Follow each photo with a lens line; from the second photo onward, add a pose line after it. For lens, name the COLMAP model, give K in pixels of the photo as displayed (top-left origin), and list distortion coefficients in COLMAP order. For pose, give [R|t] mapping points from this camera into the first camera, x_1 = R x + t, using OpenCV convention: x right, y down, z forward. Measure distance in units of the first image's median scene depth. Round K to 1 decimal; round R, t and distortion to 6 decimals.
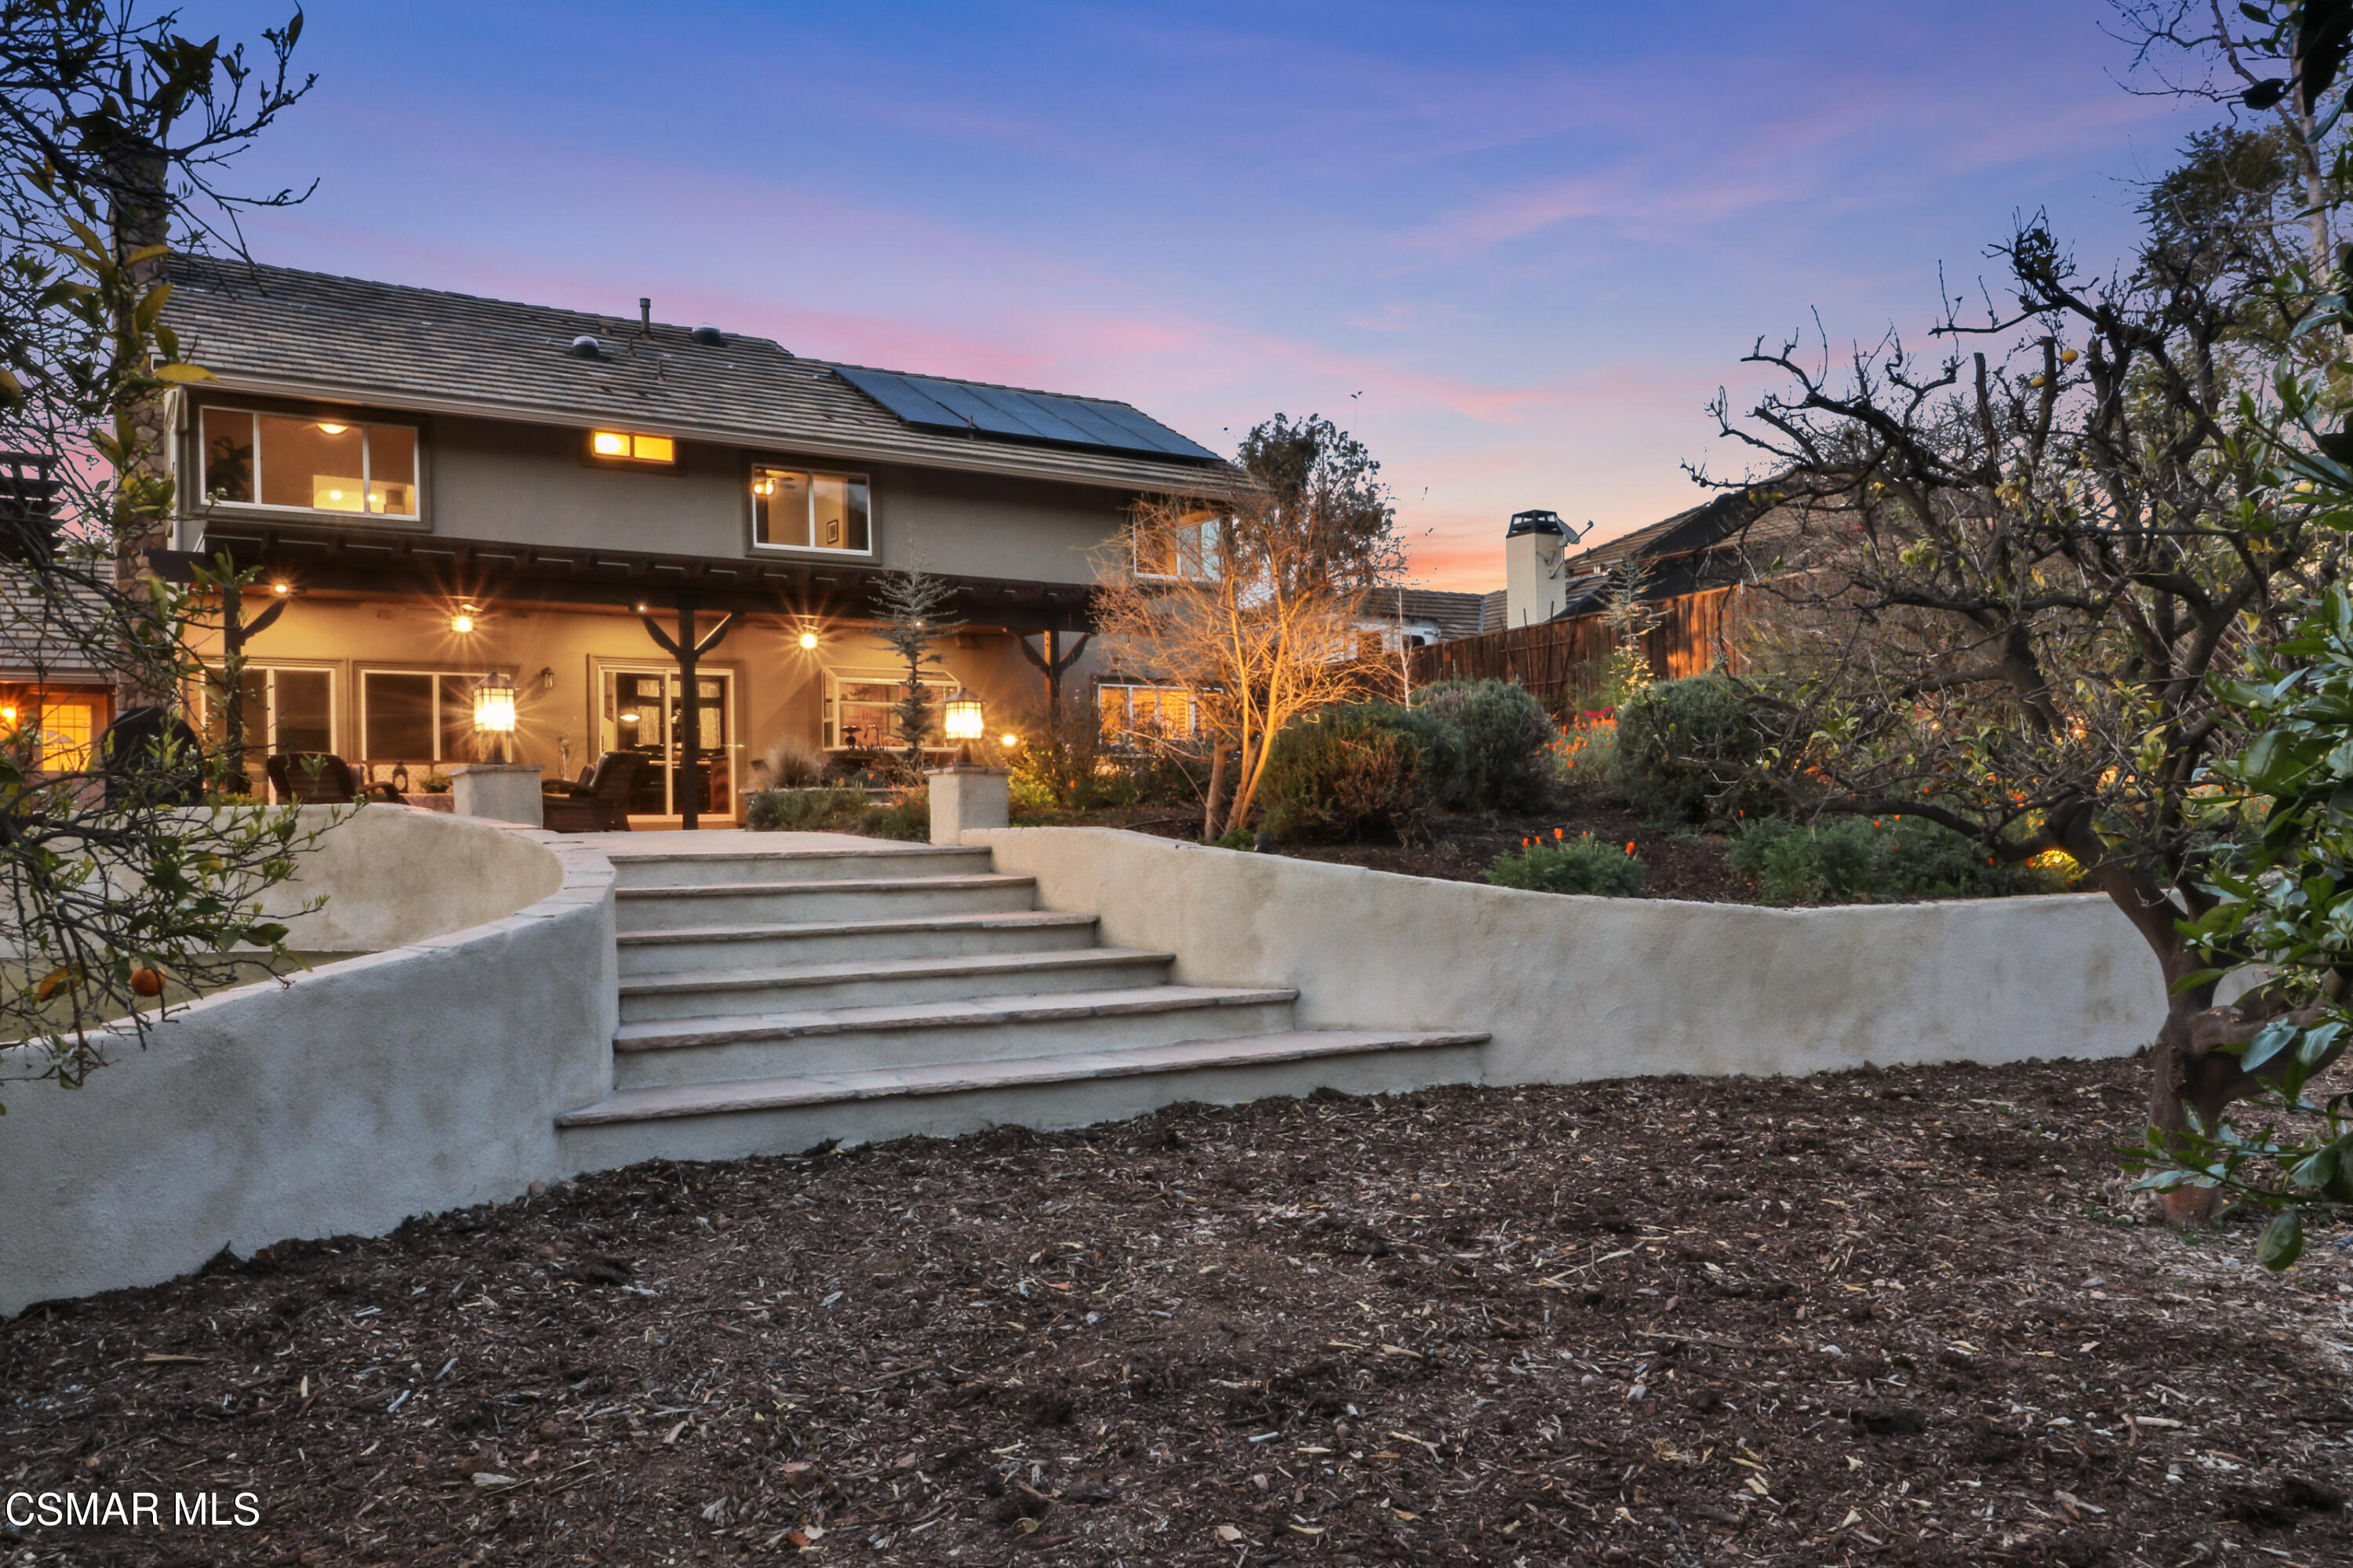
lens RADIAL K [[1698.0, 0, 1176.5], [0, 1698.0, 784.0], [0, 0, 1]] dist [0.007744, 0.000148]
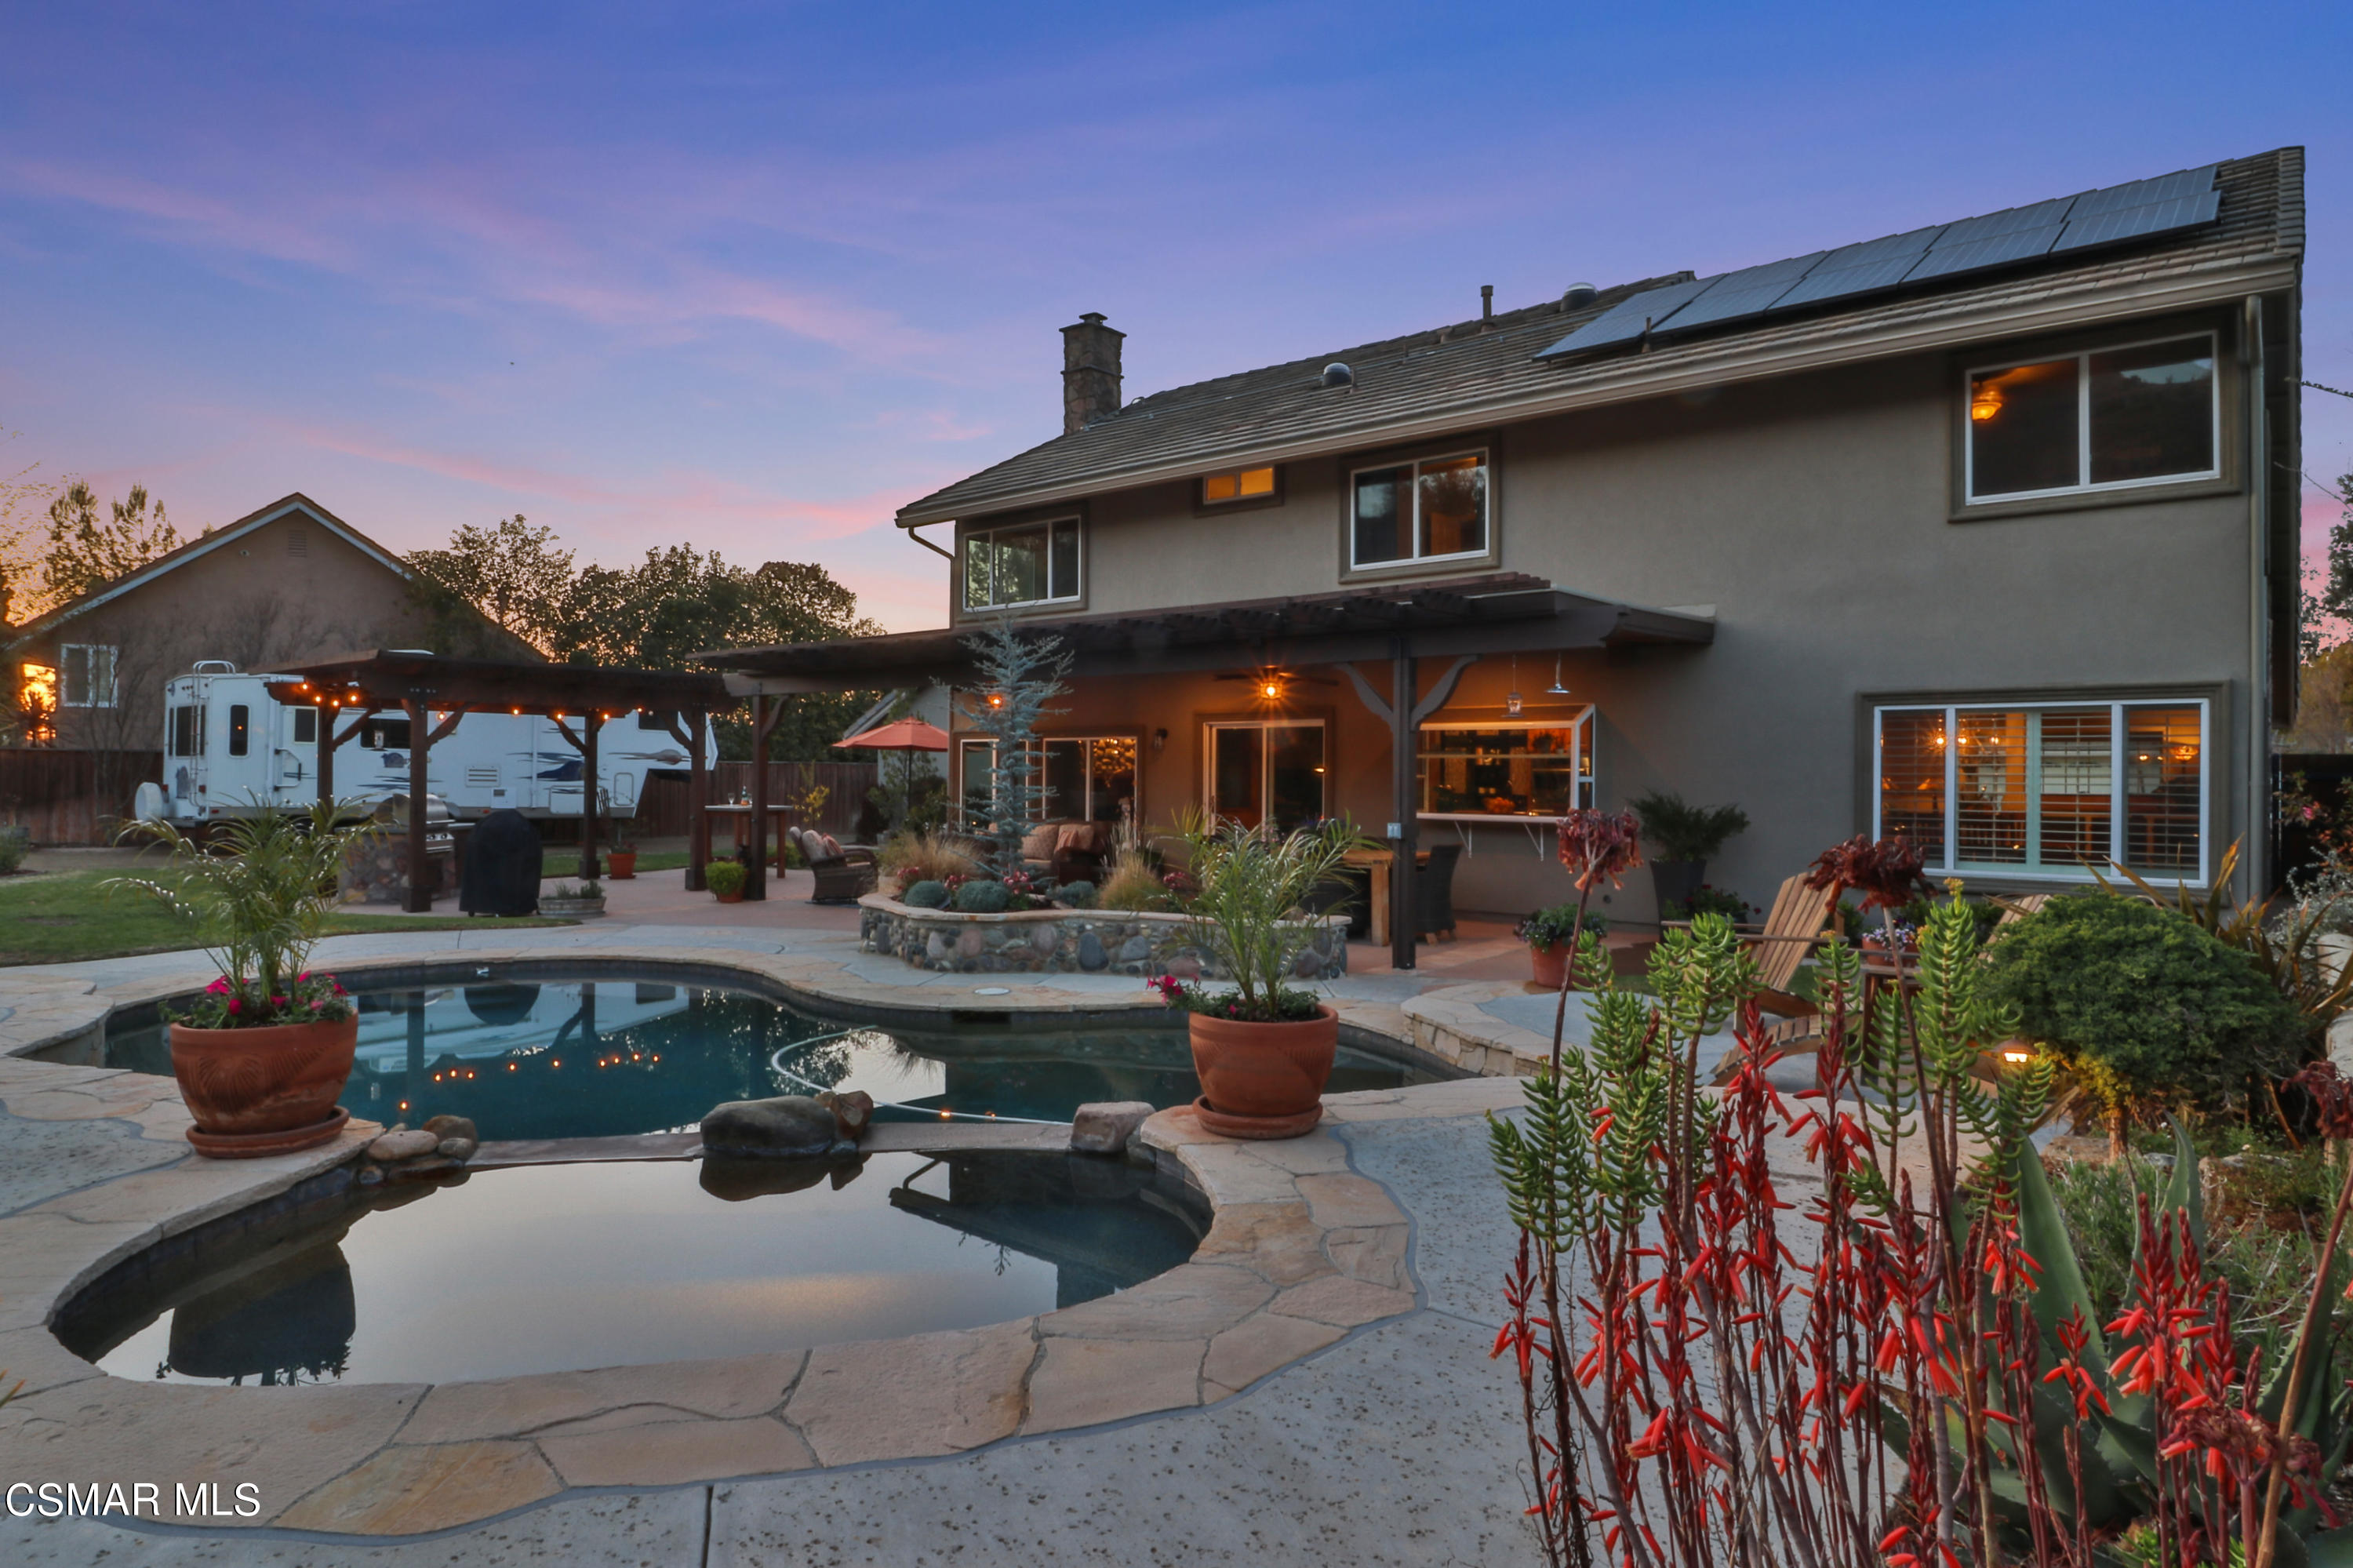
lens RADIAL K [[1395.7, 0, 1176.5], [0, 1395.7, 784.0], [0, 0, 1]] dist [0.000673, 0.000244]
pose [[0.281312, 0.021292, -0.959380, 0.377038], [-0.003546, 0.999770, 0.021149, -0.046252], [0.959610, -0.002548, 0.281323, 0.694535]]
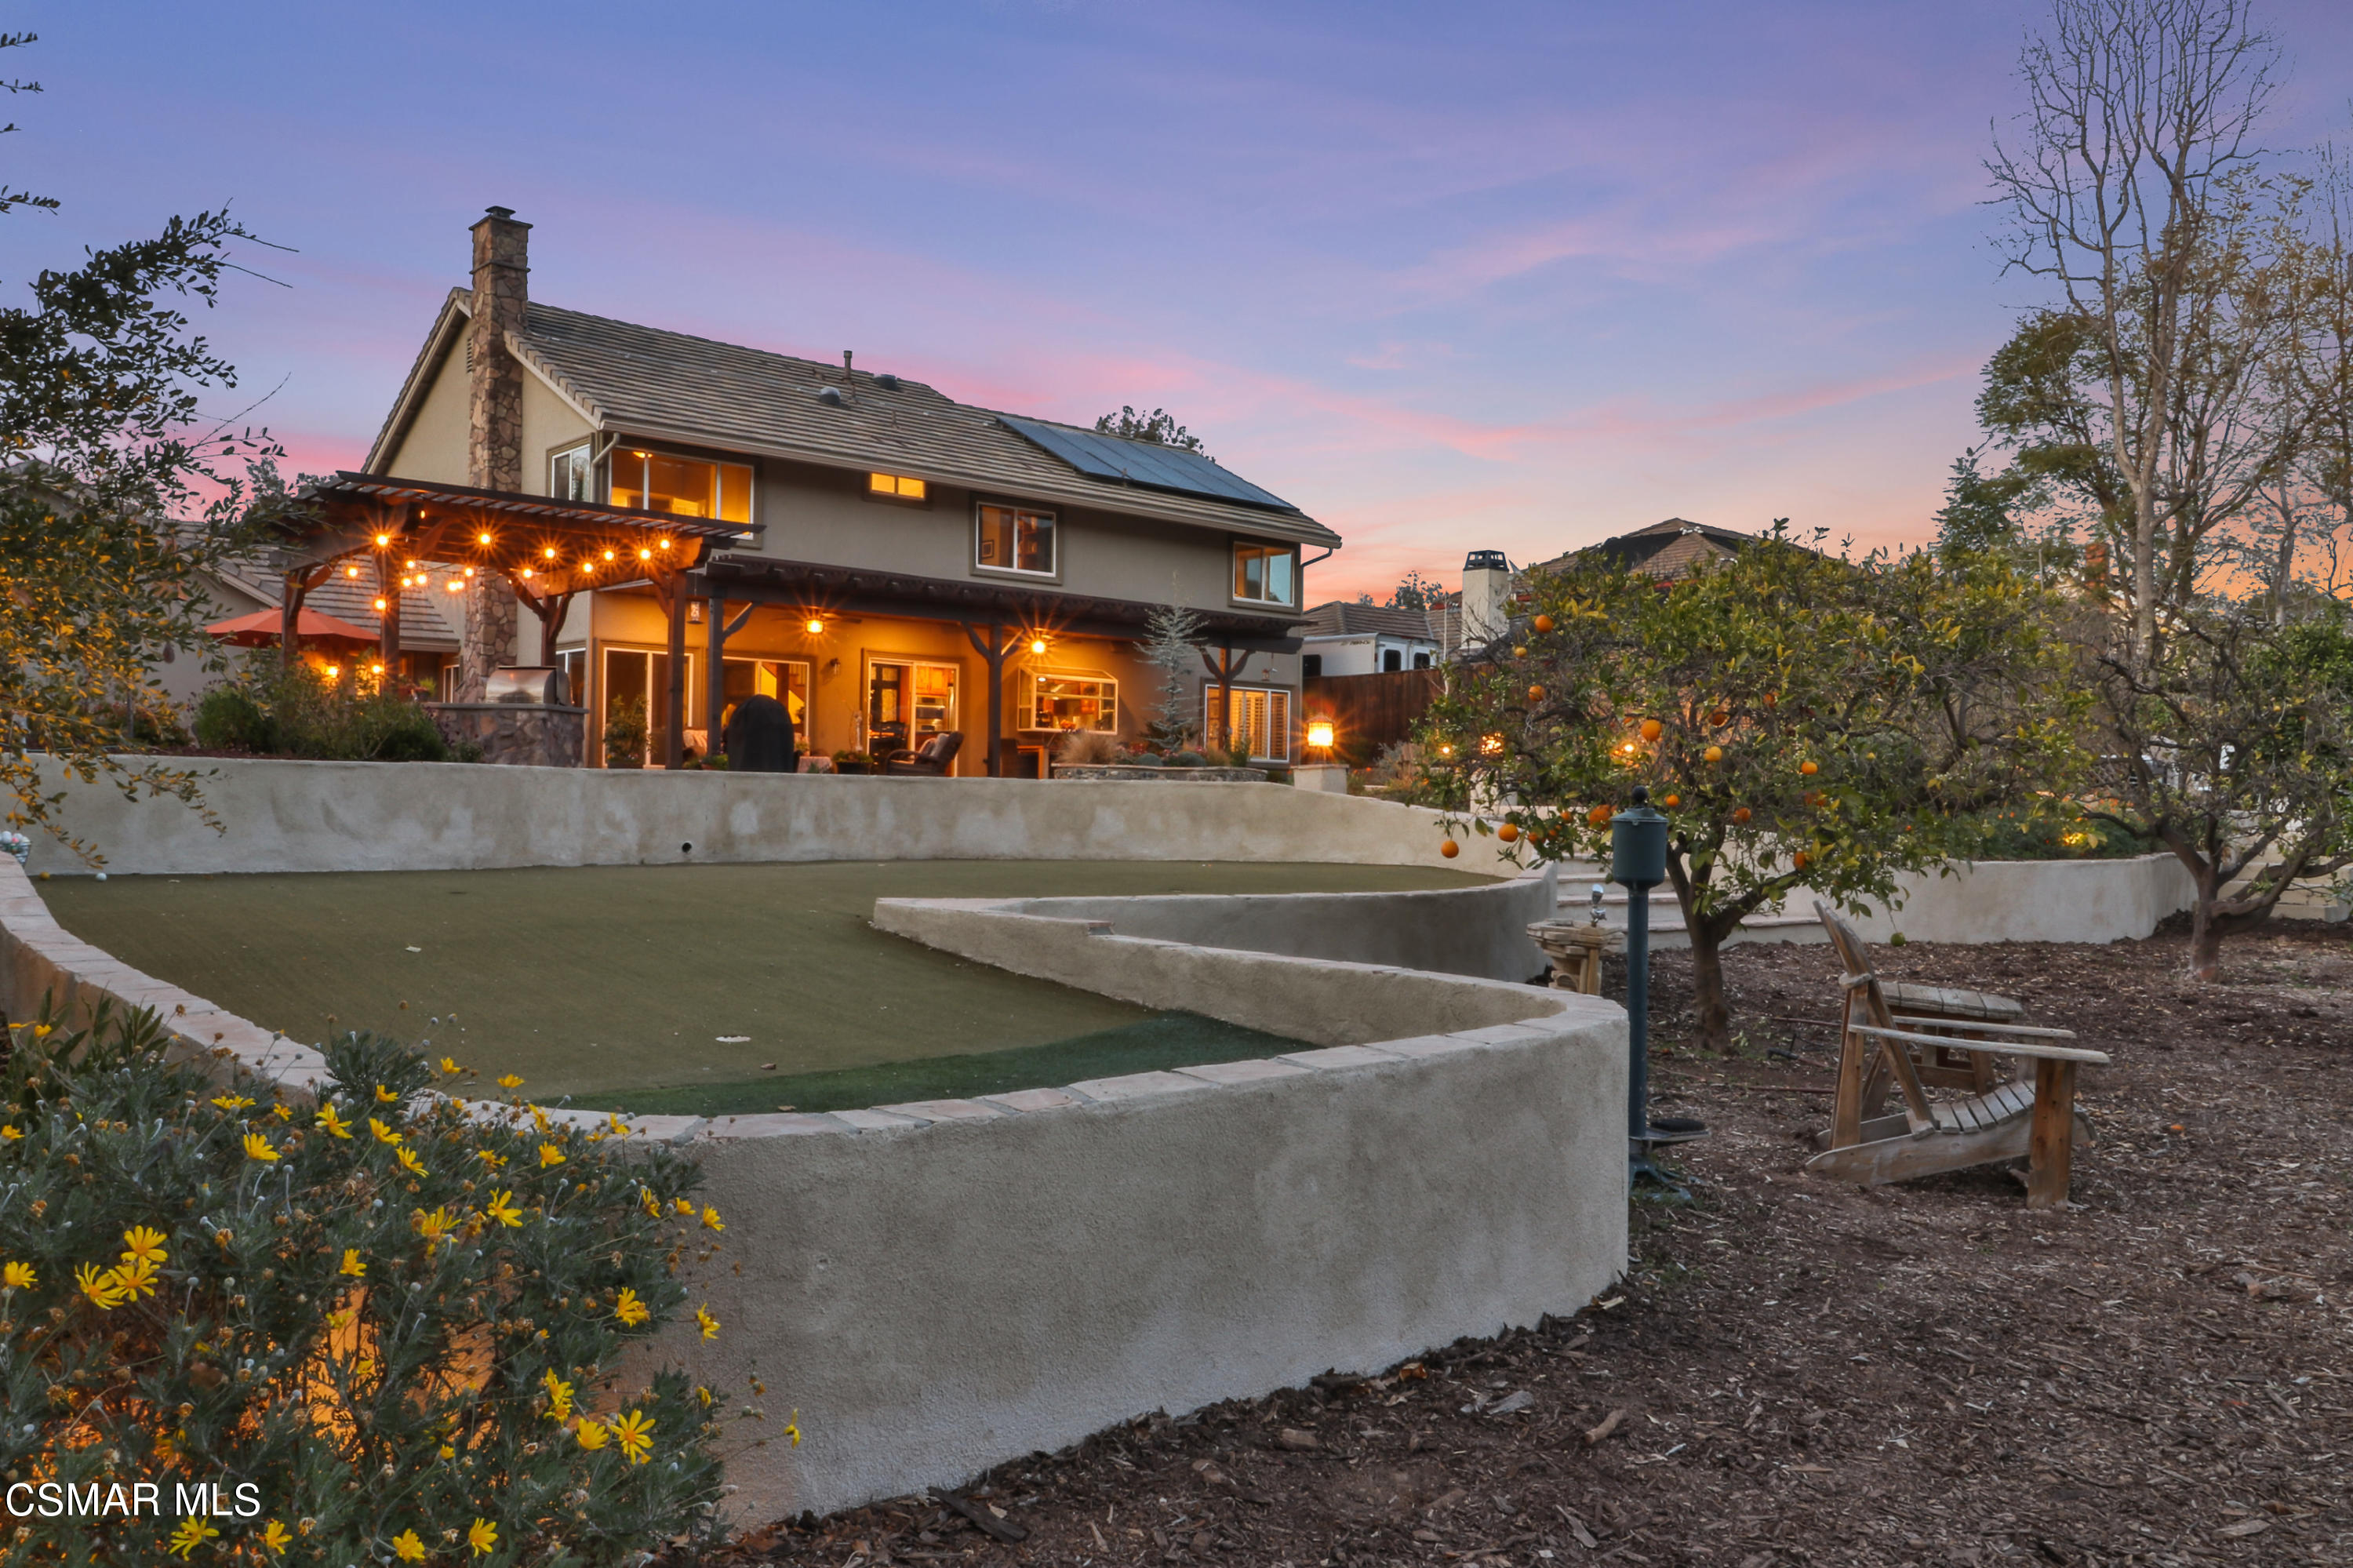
lens RADIAL K [[1698.0, 0, 1176.5], [0, 1698.0, 784.0], [0, 0, 1]] dist [0.007744, 0.000148]
pose [[0.987971, 0.035983, 0.150393, -0.274668], [-0.038856, 0.999113, 0.016209, -0.004555], [-0.149676, -0.021858, 0.988493, -0.265871]]
